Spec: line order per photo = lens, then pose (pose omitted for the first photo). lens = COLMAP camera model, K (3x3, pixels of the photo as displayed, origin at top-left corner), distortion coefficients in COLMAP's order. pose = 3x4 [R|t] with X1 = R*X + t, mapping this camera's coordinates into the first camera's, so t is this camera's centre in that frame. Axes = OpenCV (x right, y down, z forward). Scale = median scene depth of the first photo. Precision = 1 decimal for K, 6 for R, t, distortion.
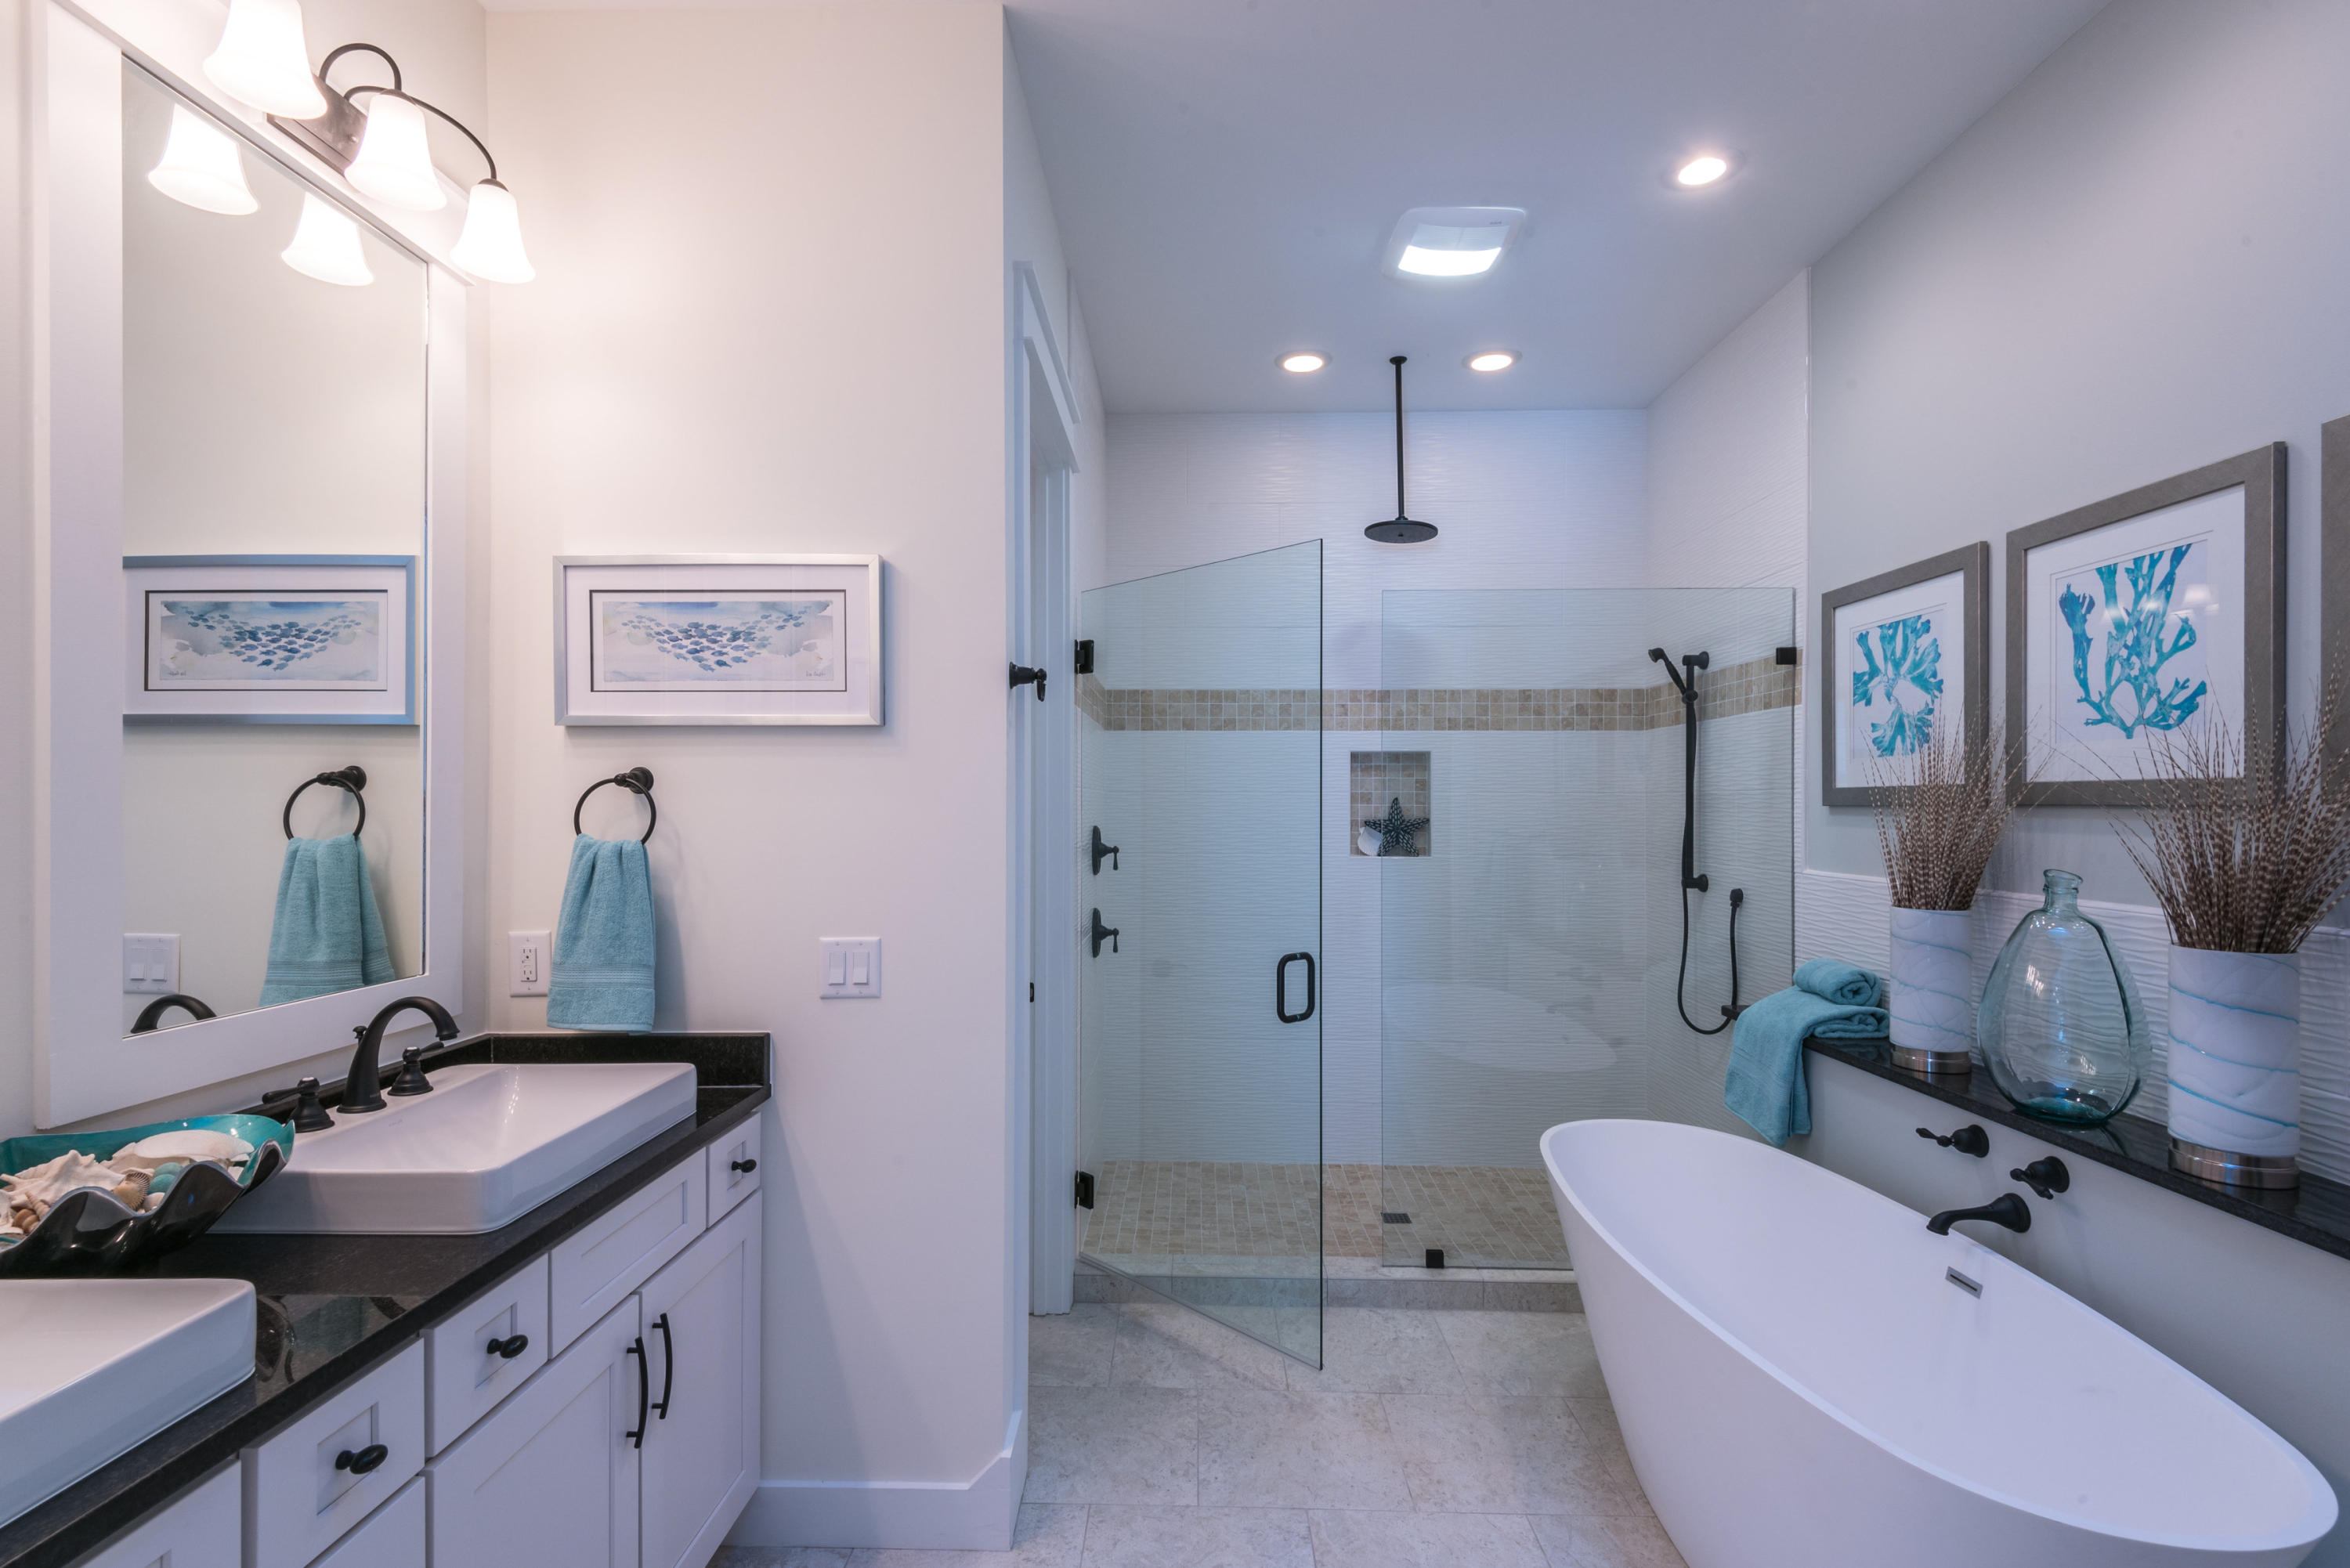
lens RADIAL K [[1109.3, 0, 1175.0], [0, 1109.3, 784.0], [0, 0, 1]] dist [0.002088, 0.000545]
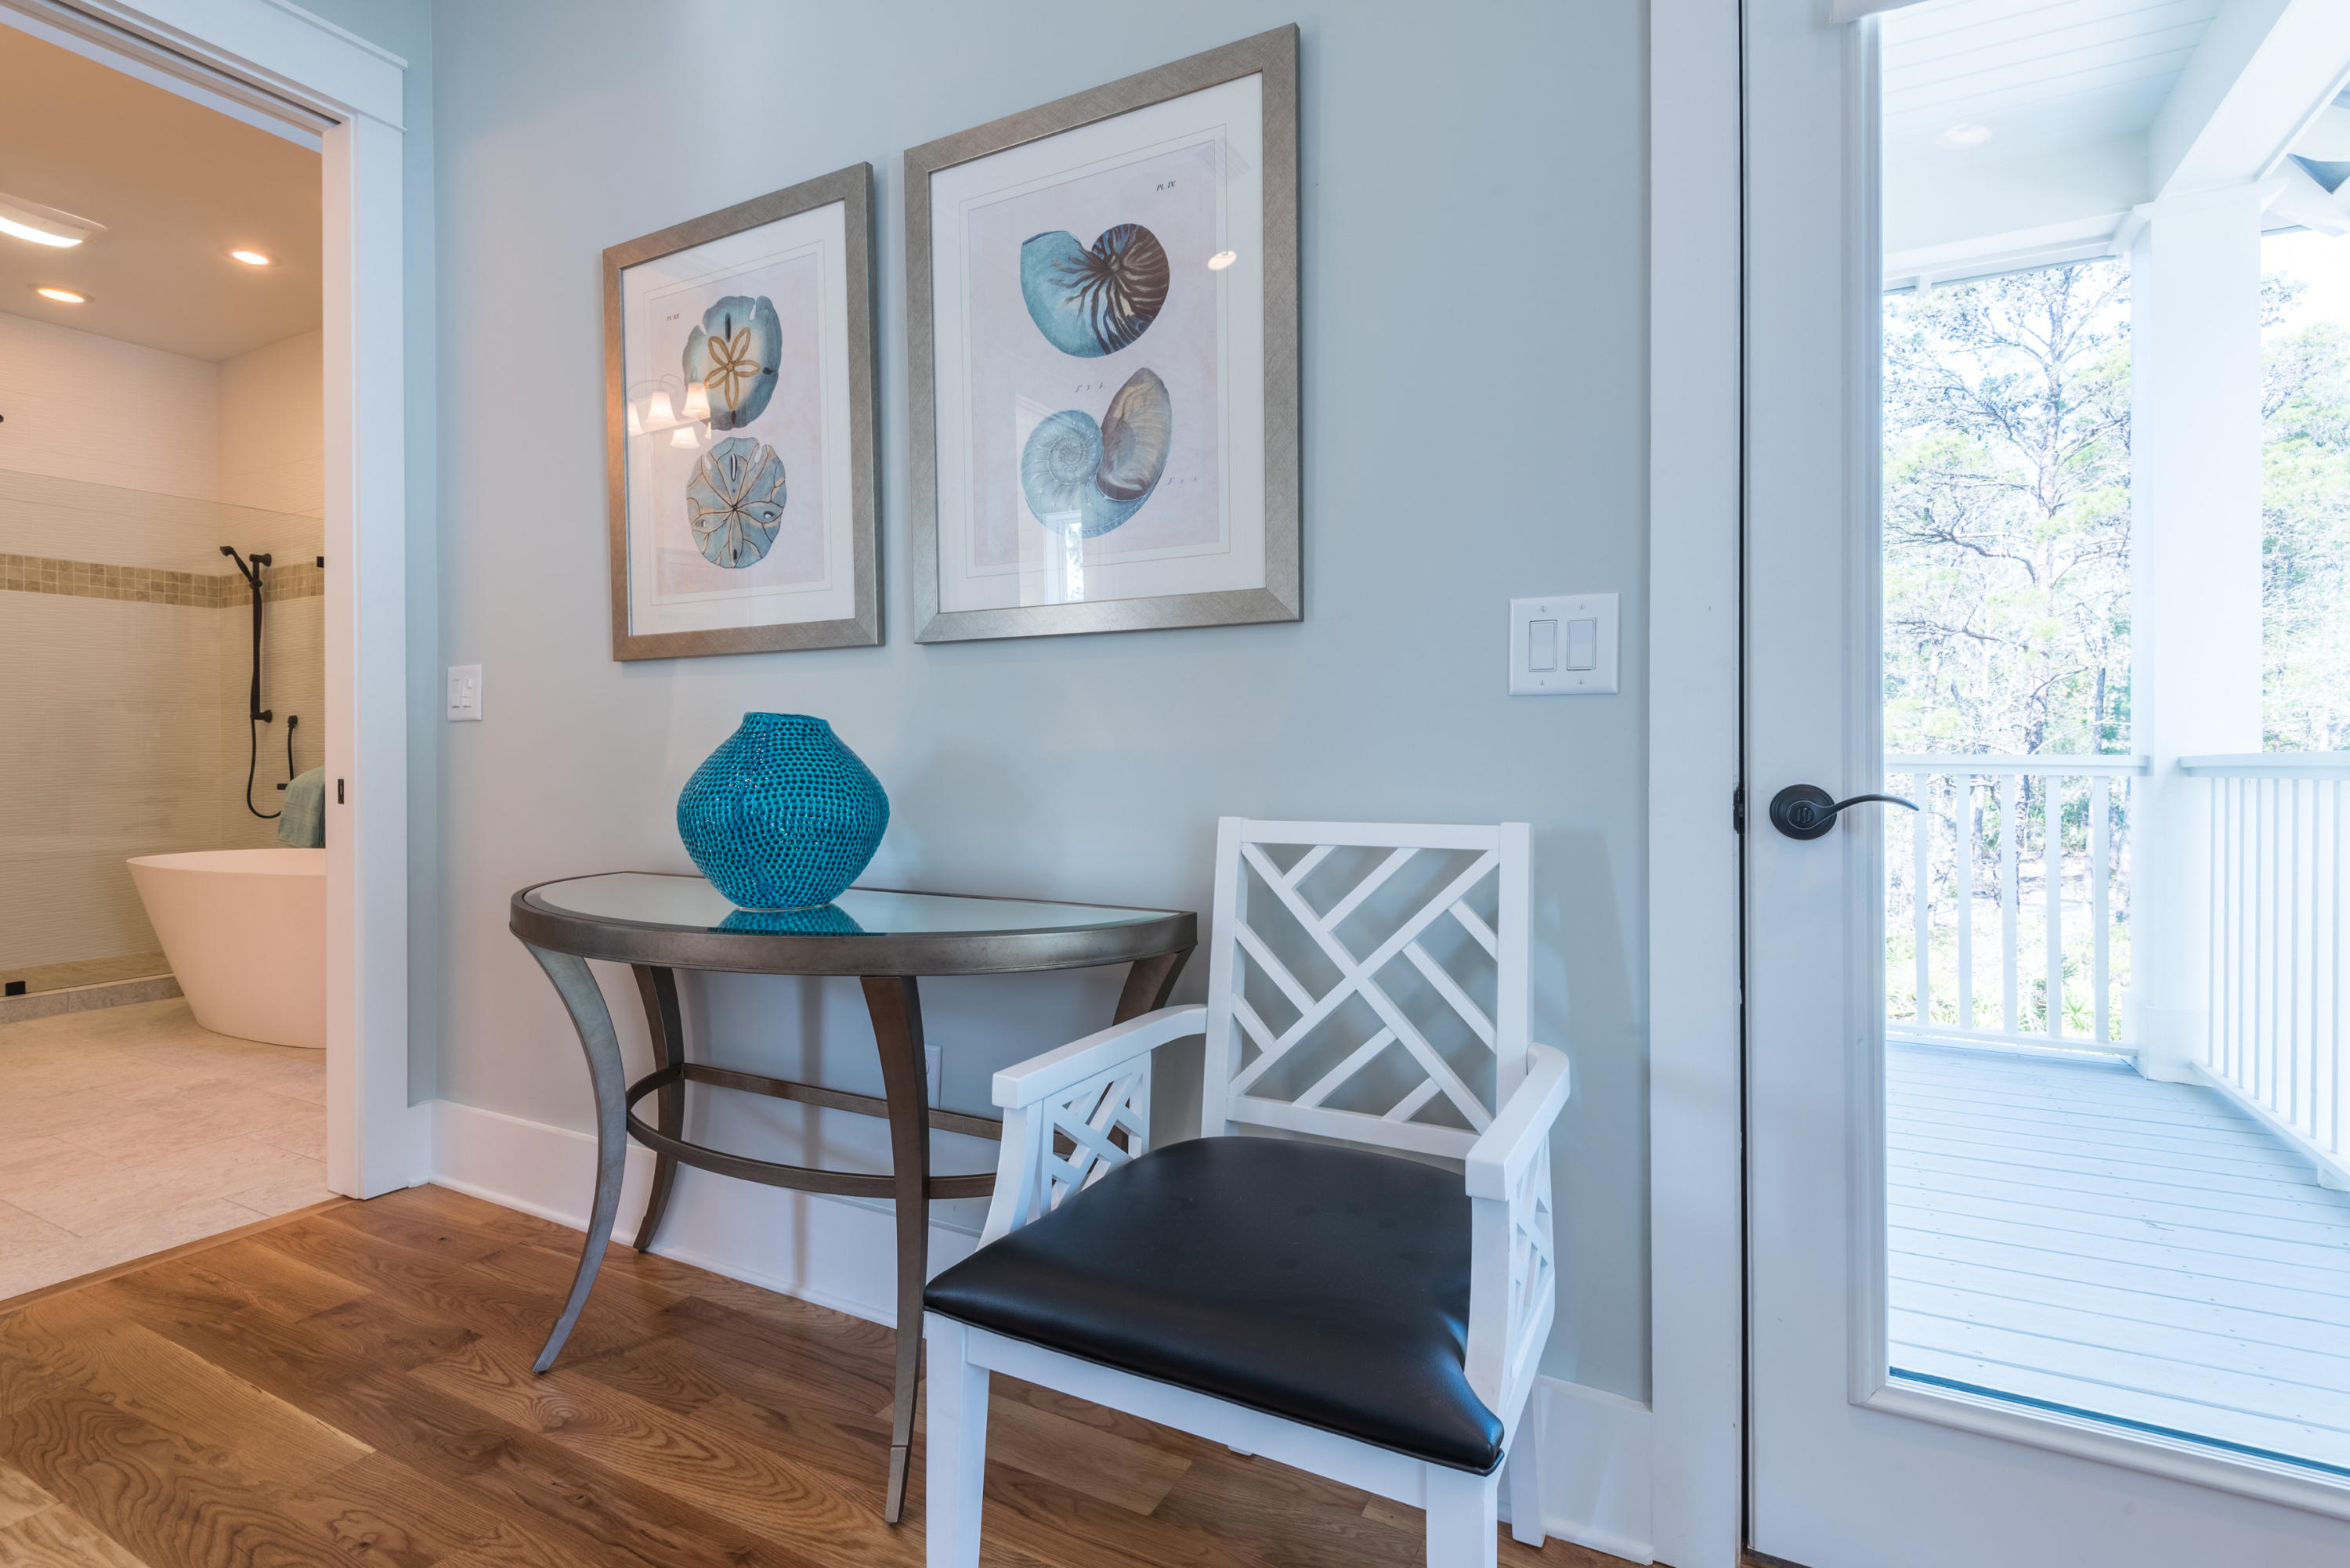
lens RADIAL K [[1109.3, 0, 1175.0], [0, 1109.3, 784.0], [0, 0, 1]] dist [0.002088, 0.000545]
pose [[0.462133, -0.020046, 0.886584, -0.248132], [-0.008082, 0.999608, 0.026814, 0.126543], [-0.886774, -0.019557, 0.461790, -0.680642]]
